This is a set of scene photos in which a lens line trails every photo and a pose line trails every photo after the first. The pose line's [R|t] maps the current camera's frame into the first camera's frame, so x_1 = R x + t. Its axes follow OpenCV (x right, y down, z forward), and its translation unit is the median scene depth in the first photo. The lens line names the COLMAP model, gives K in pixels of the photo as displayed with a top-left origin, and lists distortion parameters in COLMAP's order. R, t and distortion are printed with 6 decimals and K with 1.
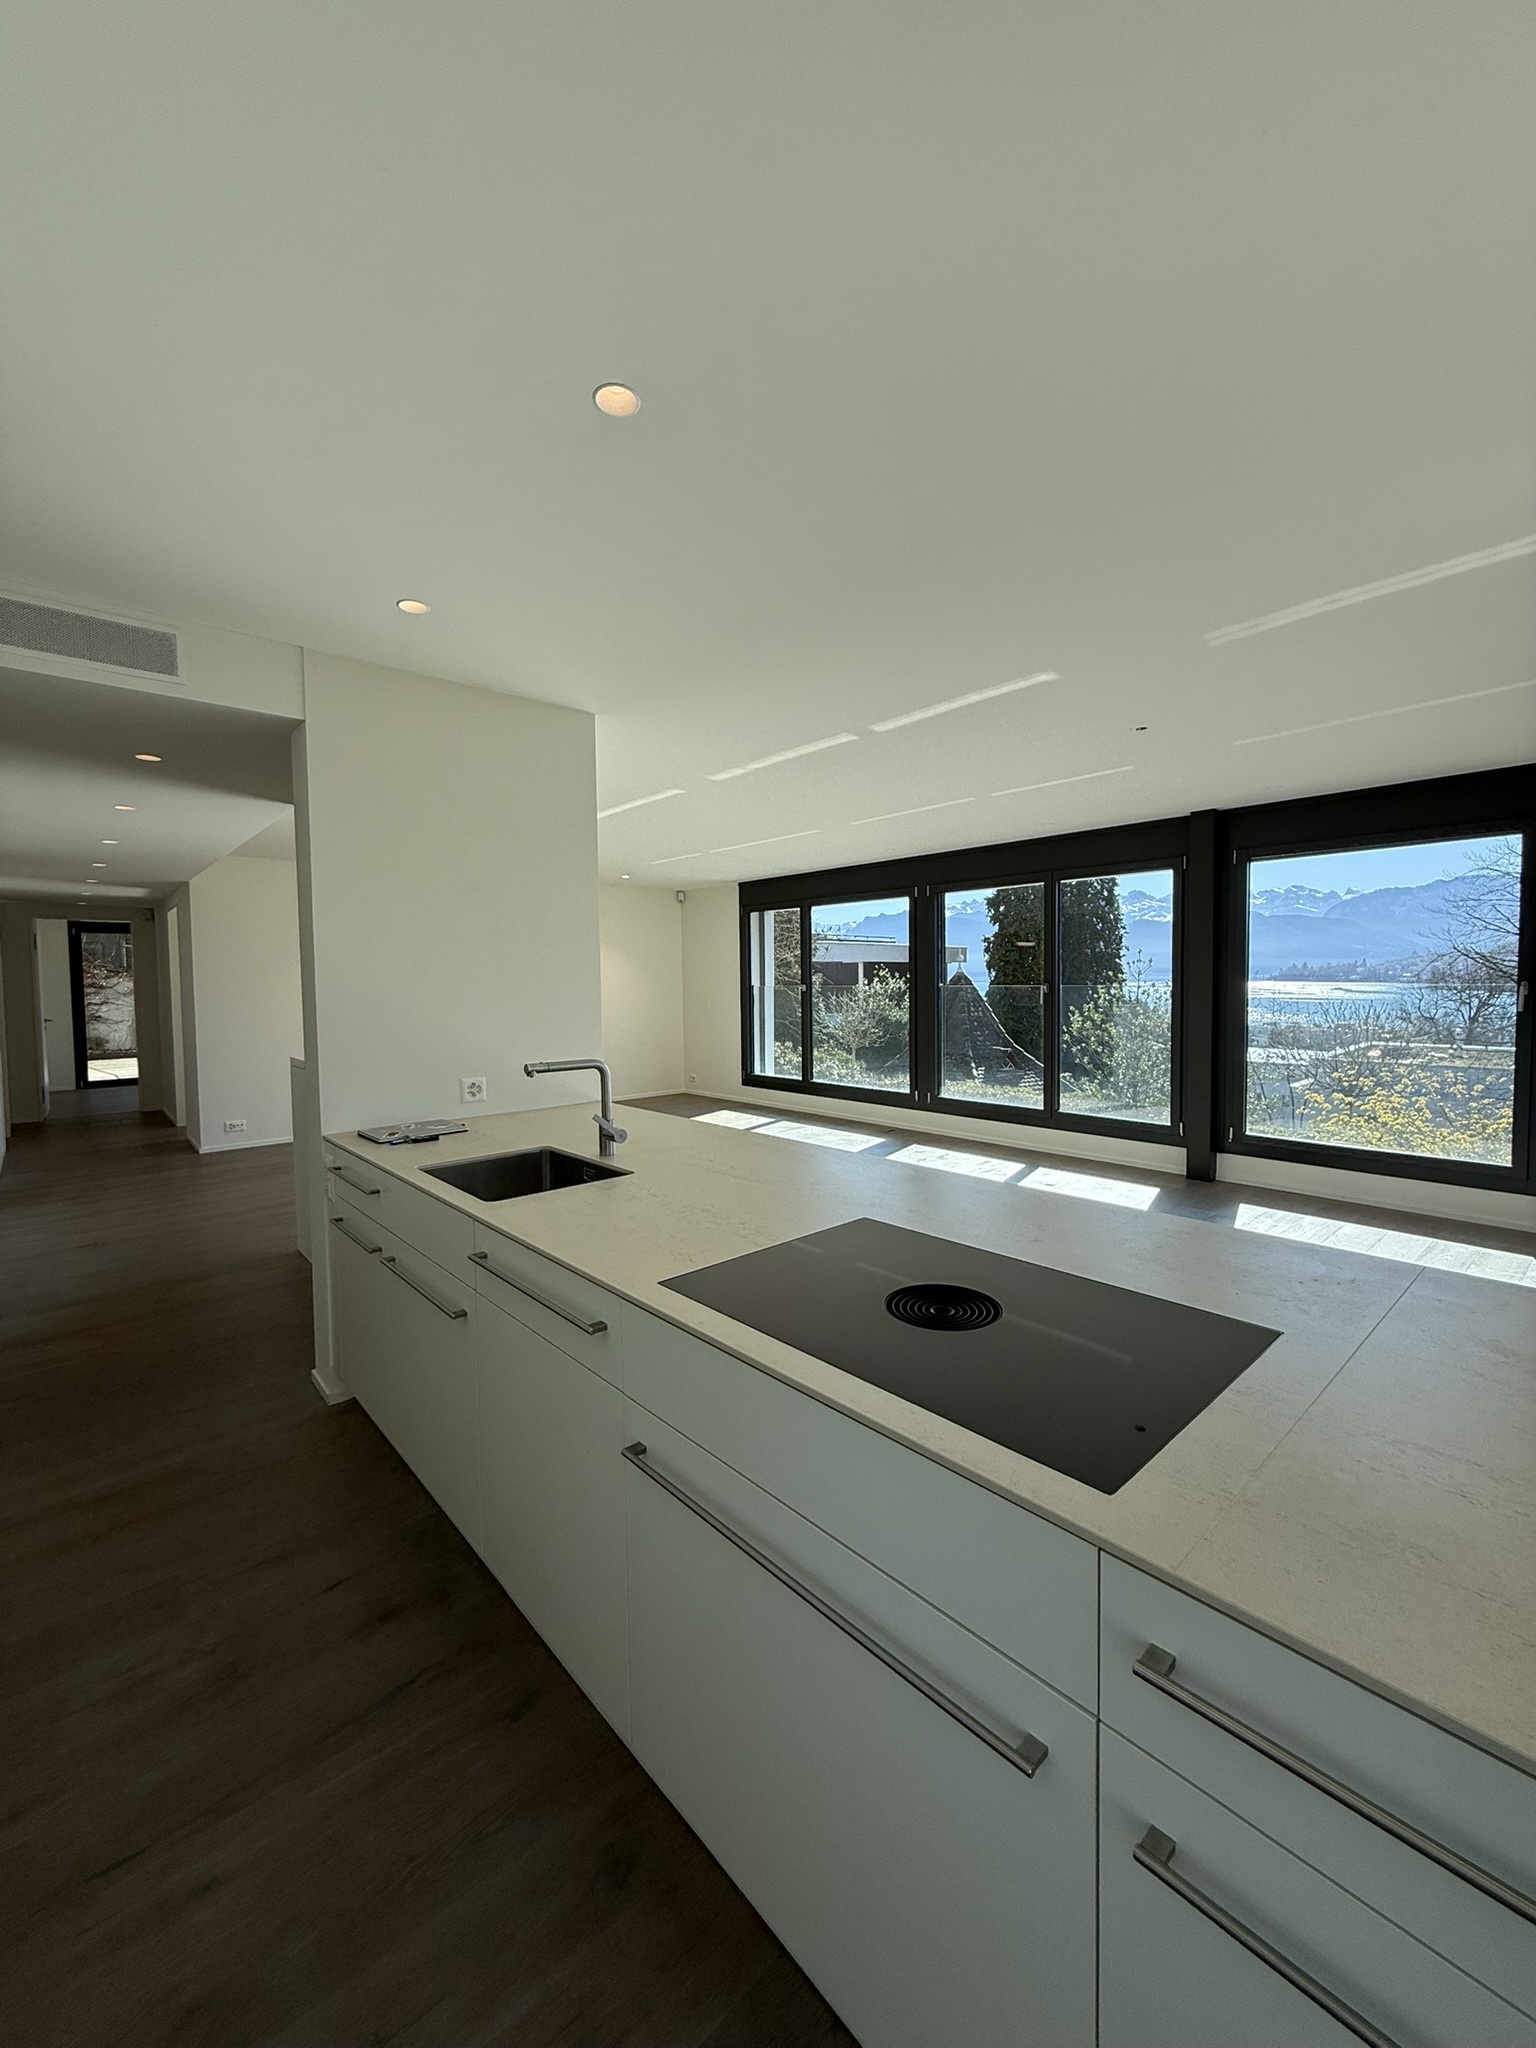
lens RADIAL K [[812.7, 0, 768.0], [0, 812.7, 1024.0], [0, 0, 1]] dist [0.000719, 0.000209]
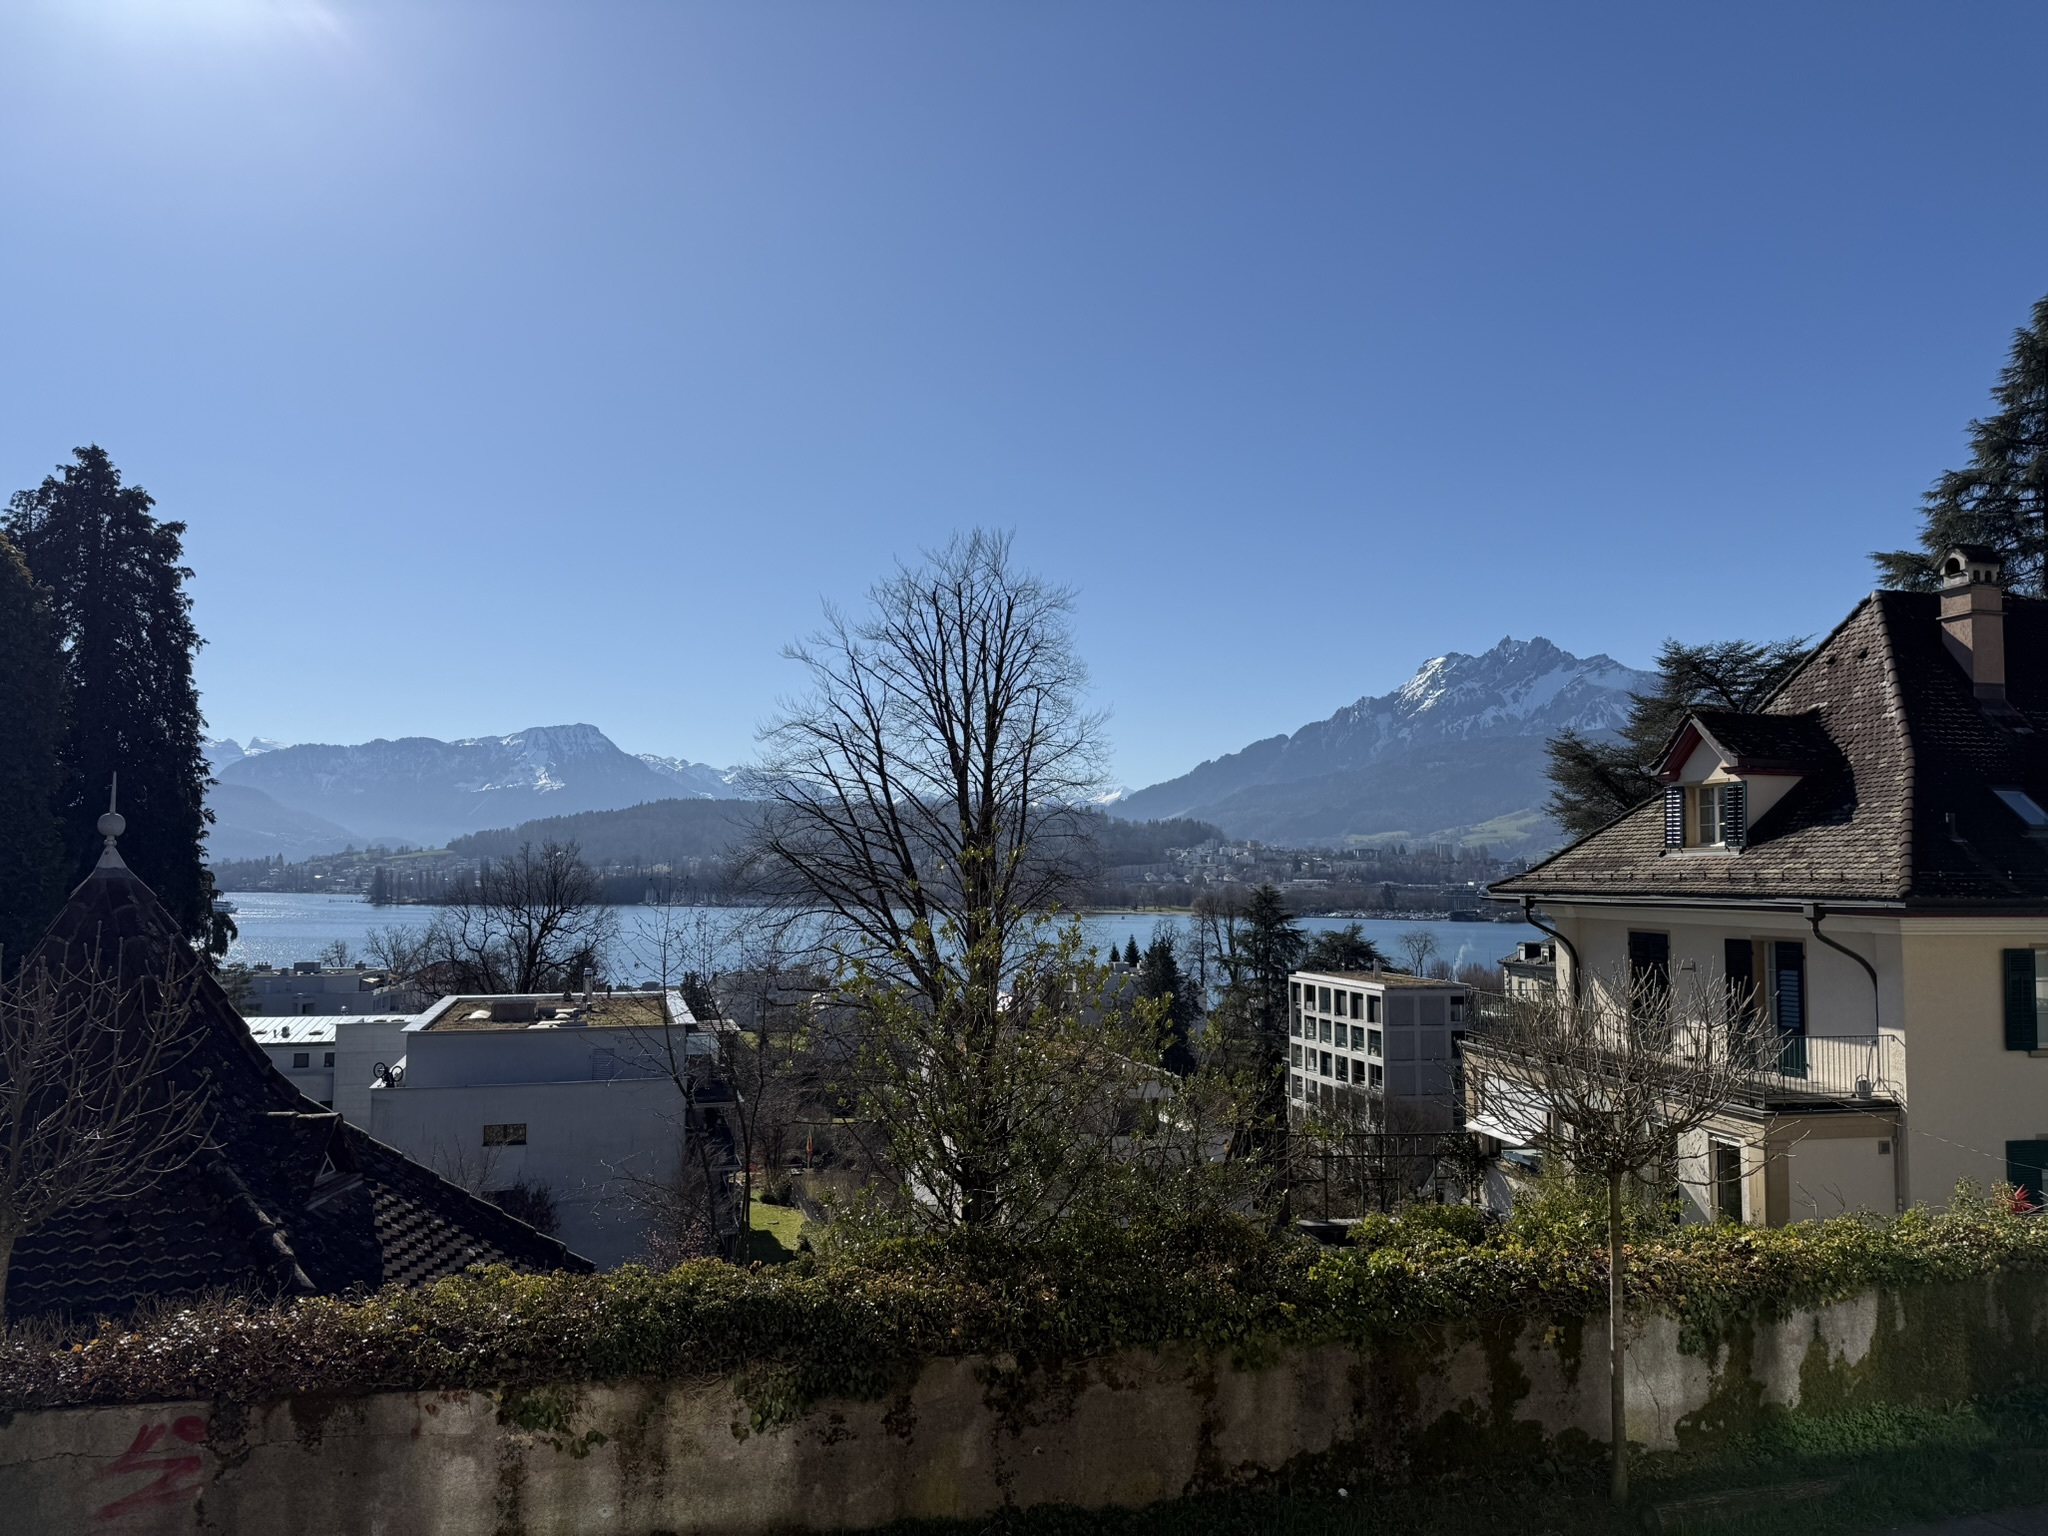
lens RADIAL K [[1422.9, 0, 1027.8], [0, 1422.9, 776.0], [0, 0, 1]] dist [0.100920, -0.100728]
pose [[0.442993, 0.078354, 0.893094, -0.241145], [0.038504, 0.993592, -0.106270, -0.070247], [-0.895698, 0.081464, 0.437138, 1.170363]]
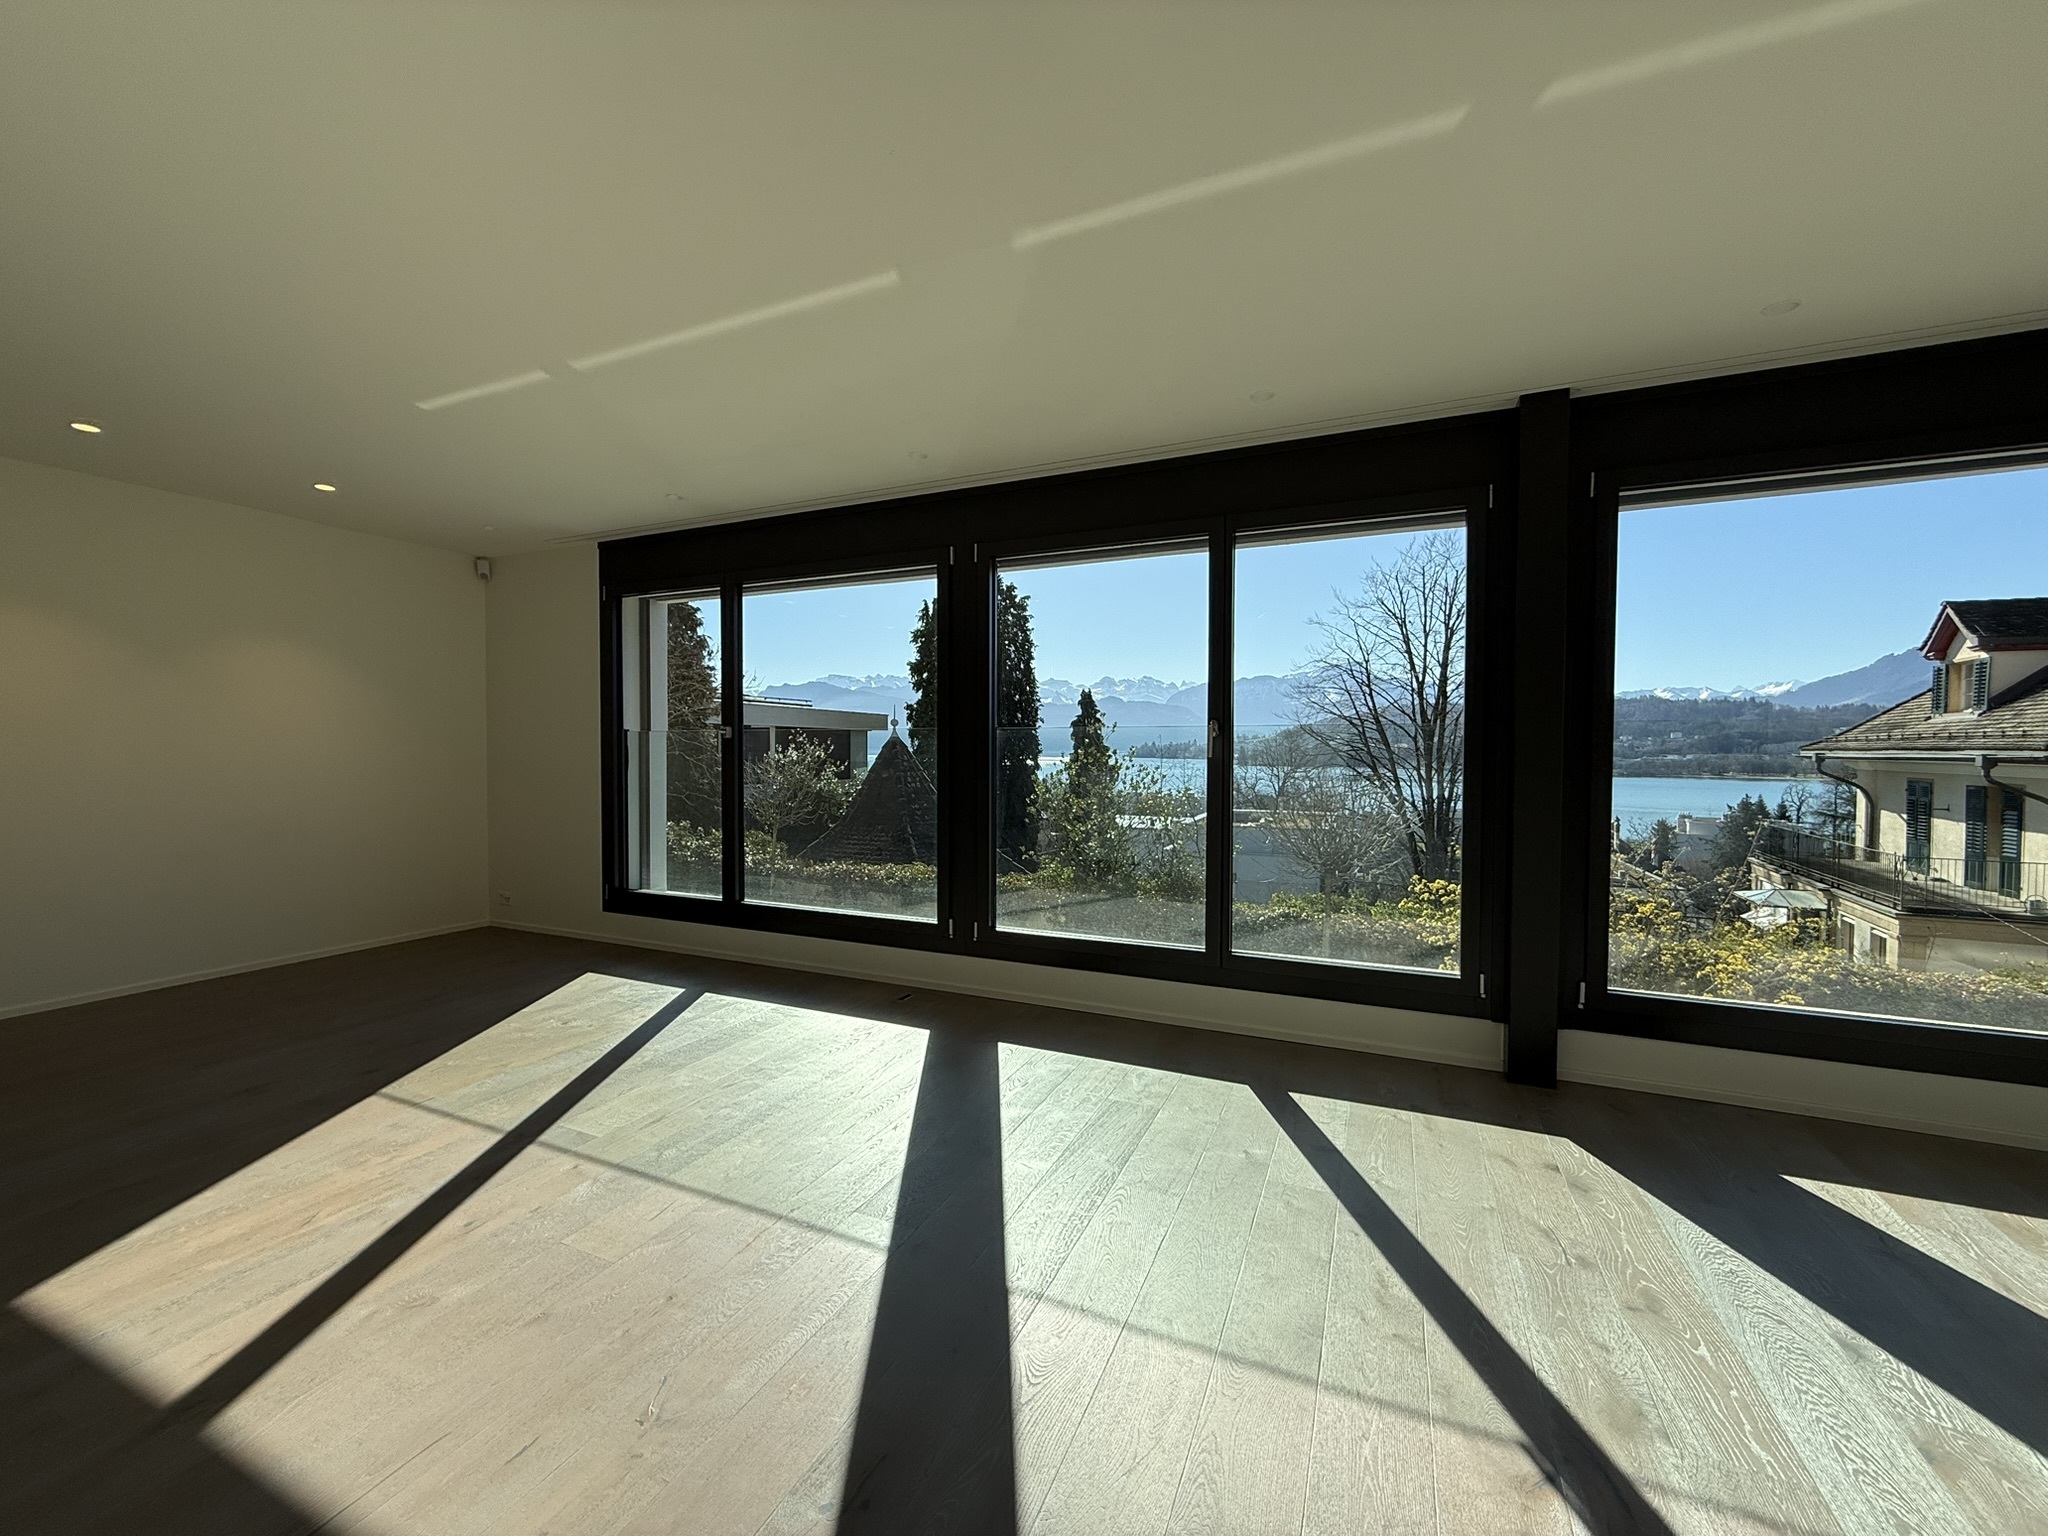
lens RADIAL K [[812.7, 0, 1016.0], [0, 812.7, 767.5], [0, 0, 1]] dist [0.000719, 0.000209]
pose [[0.914842, 0.006246, 0.403763, 0.000899], [0.008143, 0.999392, -0.033911, -0.000249], [-0.403729, 0.034312, 0.914235, 0.357231]]
